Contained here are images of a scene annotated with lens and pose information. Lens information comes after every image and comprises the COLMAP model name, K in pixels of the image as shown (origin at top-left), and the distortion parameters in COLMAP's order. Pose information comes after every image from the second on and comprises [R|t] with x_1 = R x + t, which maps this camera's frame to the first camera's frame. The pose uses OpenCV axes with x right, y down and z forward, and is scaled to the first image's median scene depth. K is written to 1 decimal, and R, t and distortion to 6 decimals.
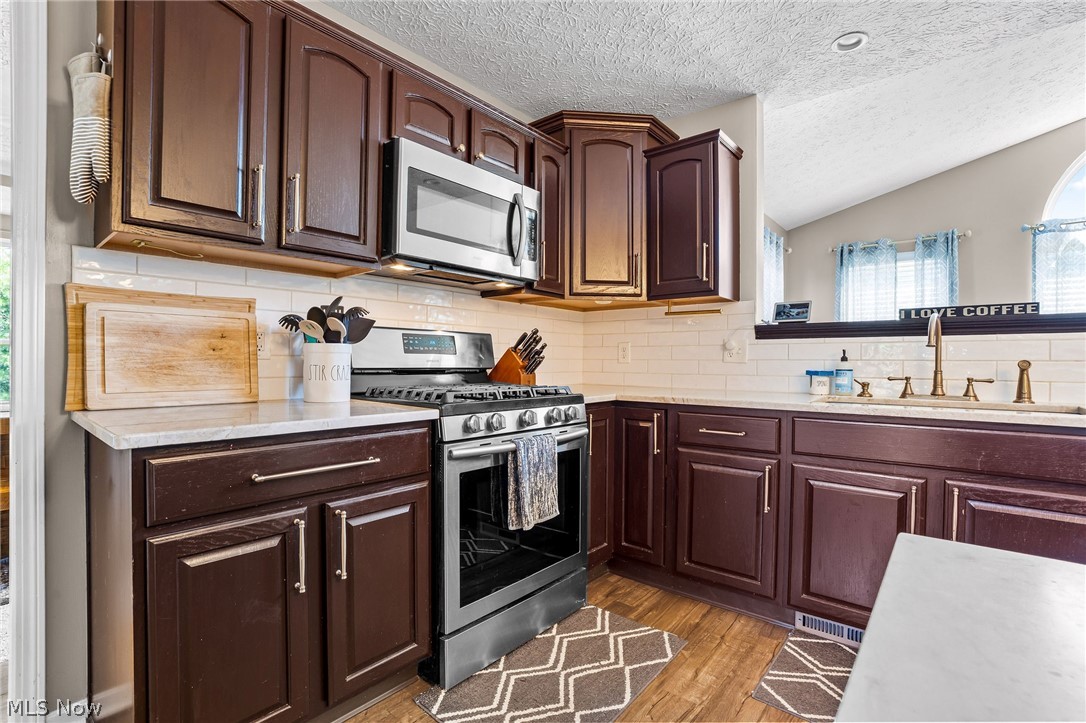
lens RADIAL K [[512.6, 0, 534.4], [0, 512.6, 361.0], [0, 0, 1]] dist [-0.067274, 0.028743]
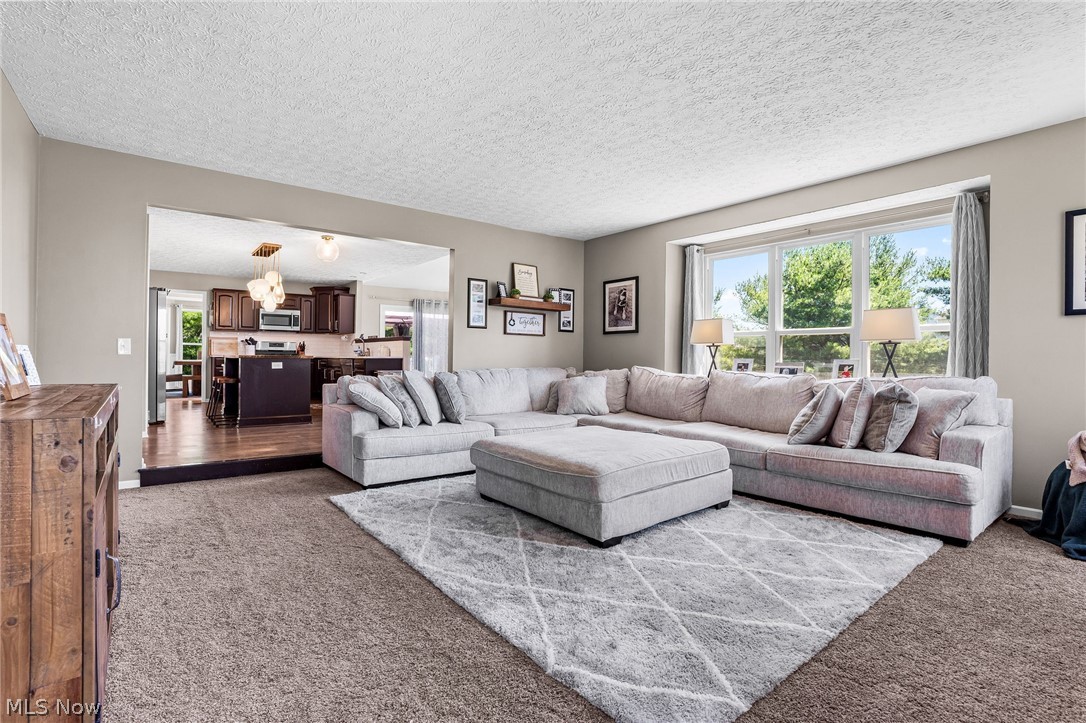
lens RADIAL K [[512.6, 0, 534.4], [0, 512.6, 361.0], [0, 0, 1]] dist [-0.067274, 0.028743]
pose [[0.979999, 0.004939, -0.198942, 3.625637], [-0.003555, 0.999967, 0.007314, 0.085038], [0.198971, -0.006460, 0.979984, -3.663842]]
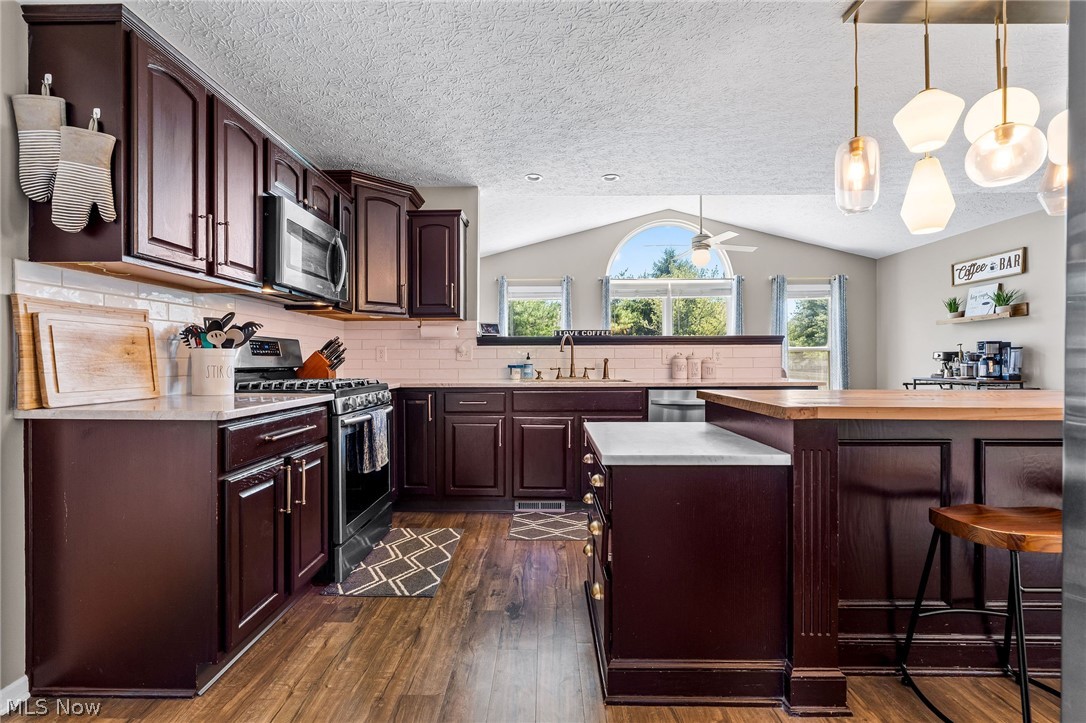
lens RADIAL K [[505.0, 0, 543.0], [0, 505.0, 361.5], [0, 0, 1]] dist [-0.000792, 0.012158]
pose [[0.768139, -0.010553, 0.640196, -0.566143], [0.008102, 0.999944, 0.006761, -0.004251], [-0.640231, -0.000007, 0.768182, -0.458497]]
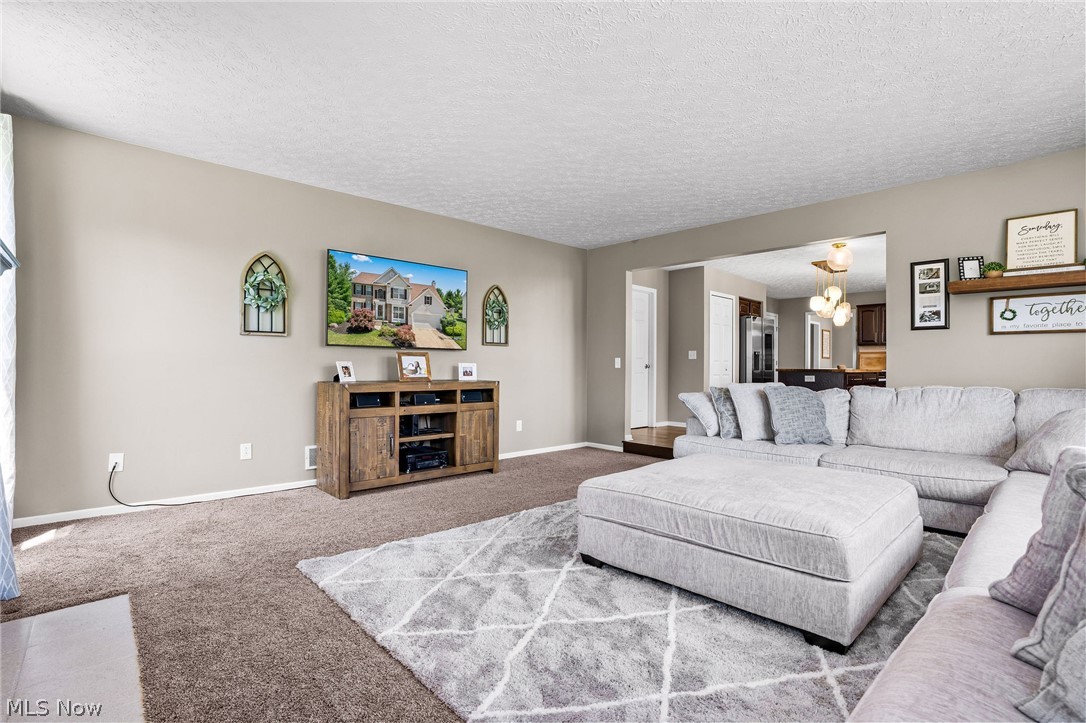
lens RADIAL K [[512.6, 0, 534.4], [0, 512.6, 361.0], [0, 0, 1]] dist [-0.067274, 0.028743]
pose [[-0.114874, -0.016654, -0.993240, 5.037578], [-0.006838, 0.999849, -0.015974, 0.092478], [0.993357, 0.004957, -0.114970, -2.106568]]
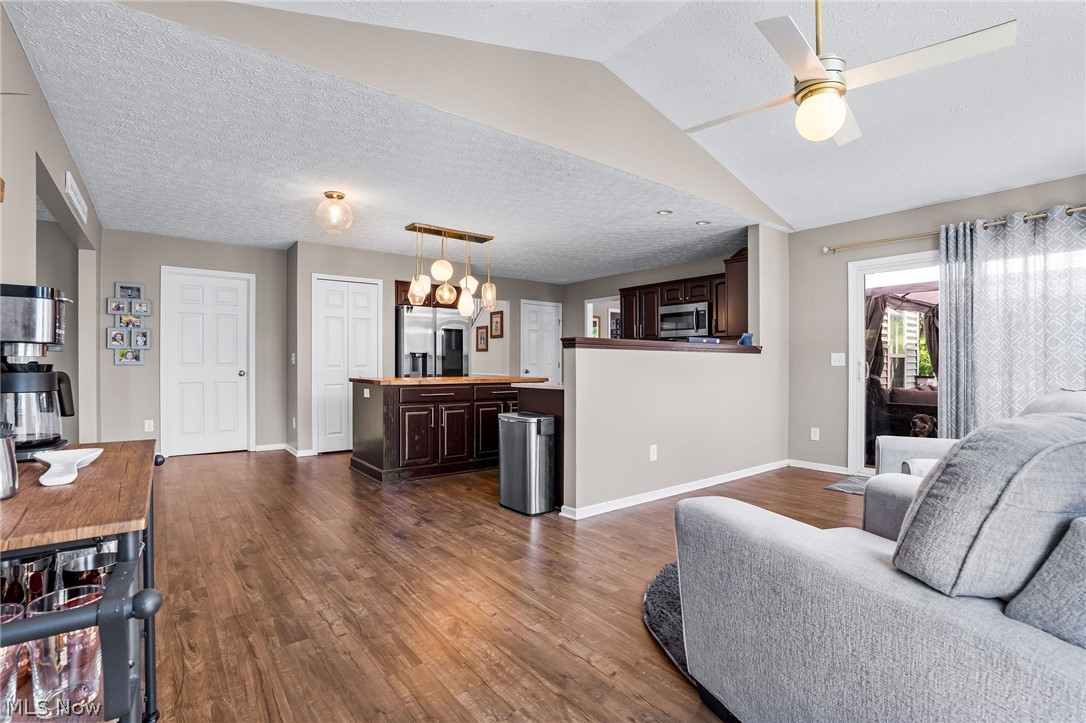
lens RADIAL K [[505.0, 0, 543.0], [0, 505.0, 361.5], [0, 0, 1]] dist [-0.000792, 0.012158]
pose [[-0.207430, -0.006900, -0.978225, 3.550731], [-0.003106, 0.999975, -0.006395, 0.006488], [0.978245, 0.001711, -0.207447, 0.879478]]
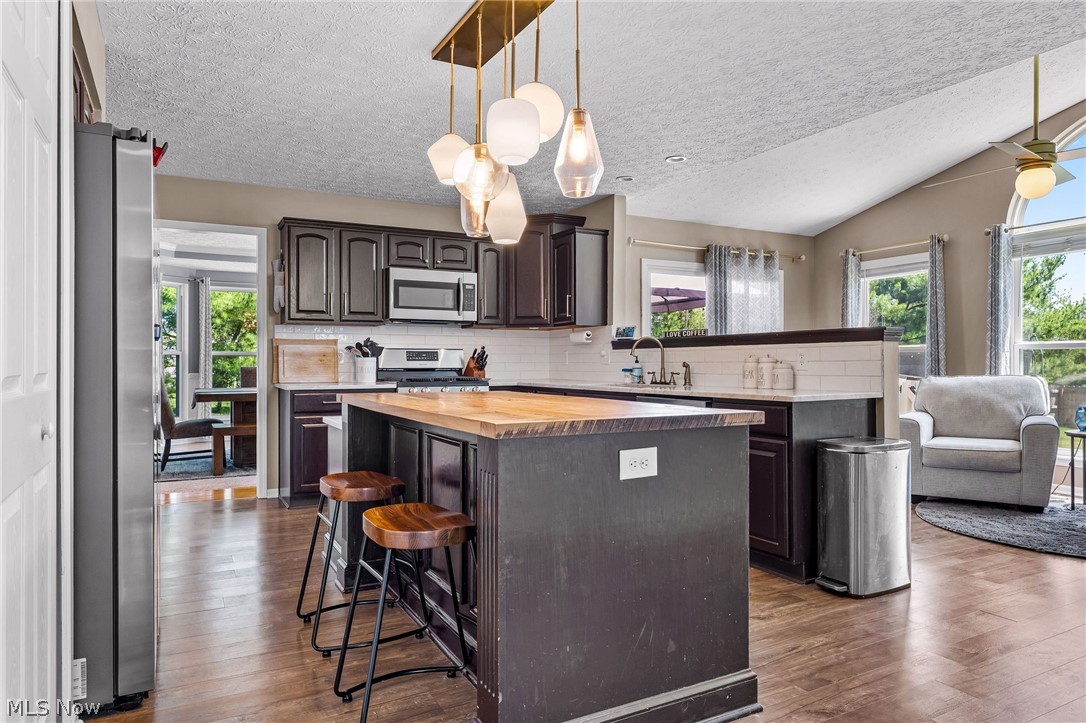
lens RADIAL K [[695.0, 0, 543.0], [0, 695.0, 361.5], [0, 0, 1]] dist [-0.002860, -0.001546]
pose [[0.933722, -0.008146, -0.357907, 1.427357], [0.007797, 0.999967, -0.002417, -0.001700], [0.357915, -0.000534, 0.933754, -1.608190]]
